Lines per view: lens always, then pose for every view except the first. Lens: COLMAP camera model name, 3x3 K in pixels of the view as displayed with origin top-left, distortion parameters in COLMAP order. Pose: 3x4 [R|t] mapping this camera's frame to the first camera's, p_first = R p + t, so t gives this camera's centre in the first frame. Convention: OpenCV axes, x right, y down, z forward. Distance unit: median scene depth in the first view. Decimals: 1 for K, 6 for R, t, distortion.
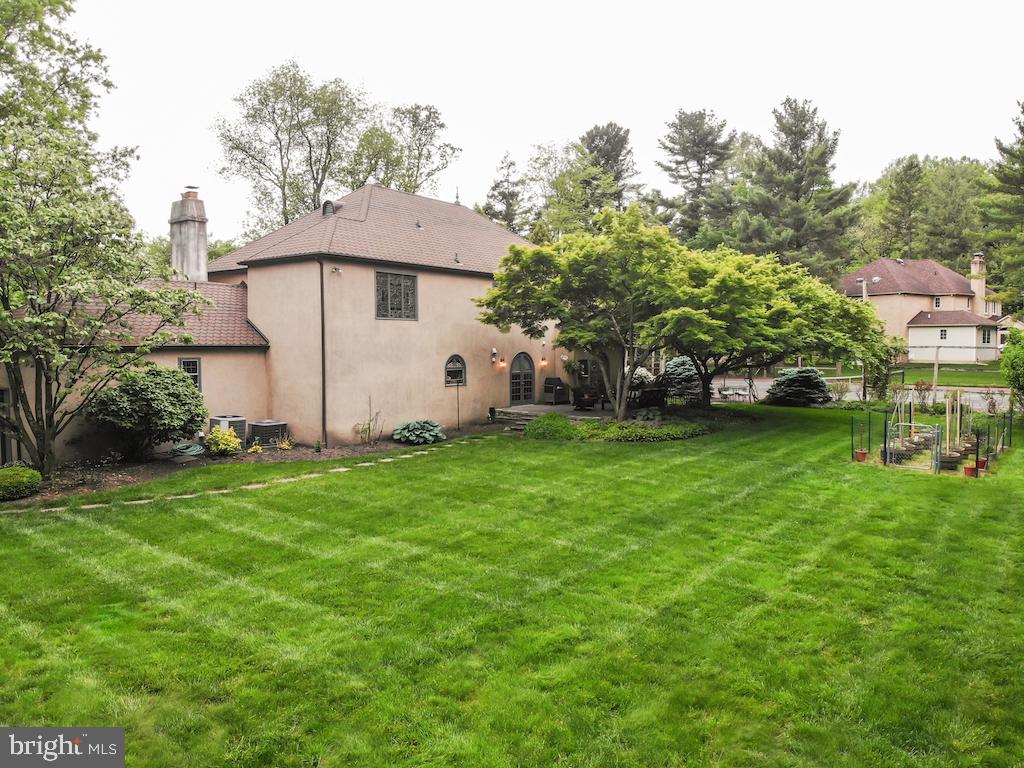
lens RADIAL K [[764.0, 0, 511.7], [0, 764.0, 401.4], [0, 0, 1]] dist [0.099785, -0.236591]
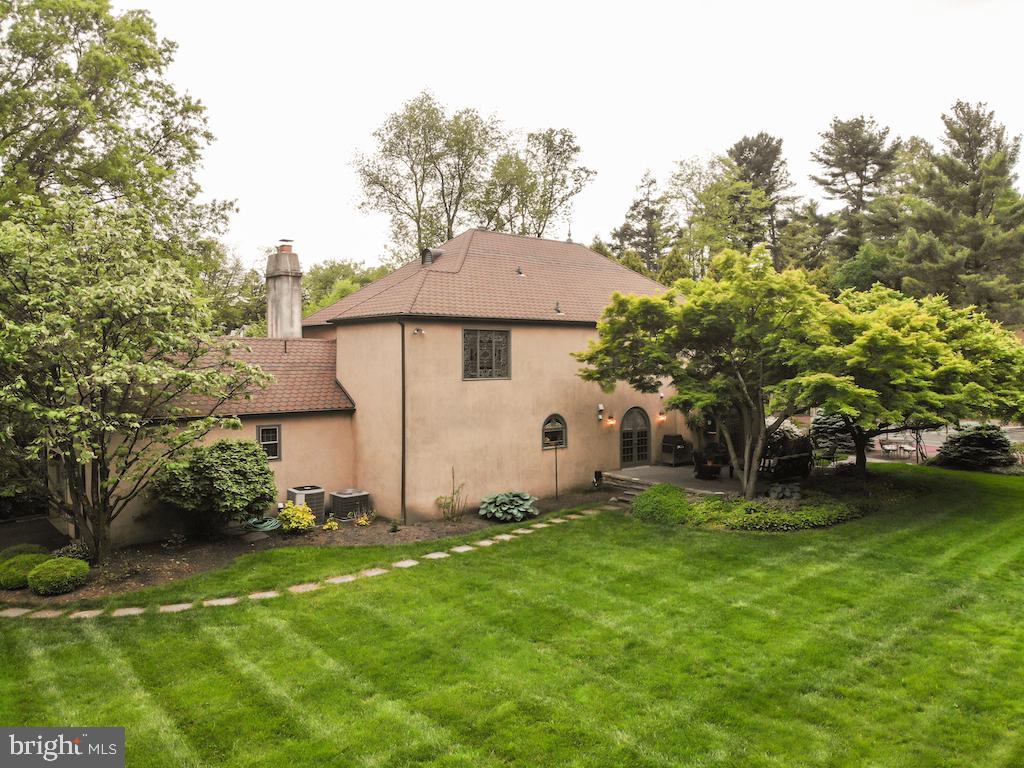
lens RADIAL K [[764.0, 0, 511.7], [0, 764.0, 401.4], [0, 0, 1]] dist [0.099785, -0.236591]
pose [[0.981100, 0.004608, -0.193446, 0.050467], [-0.008186, 0.999810, -0.017701, -0.061985], [0.193327, 0.018950, 0.980951, 0.112739]]
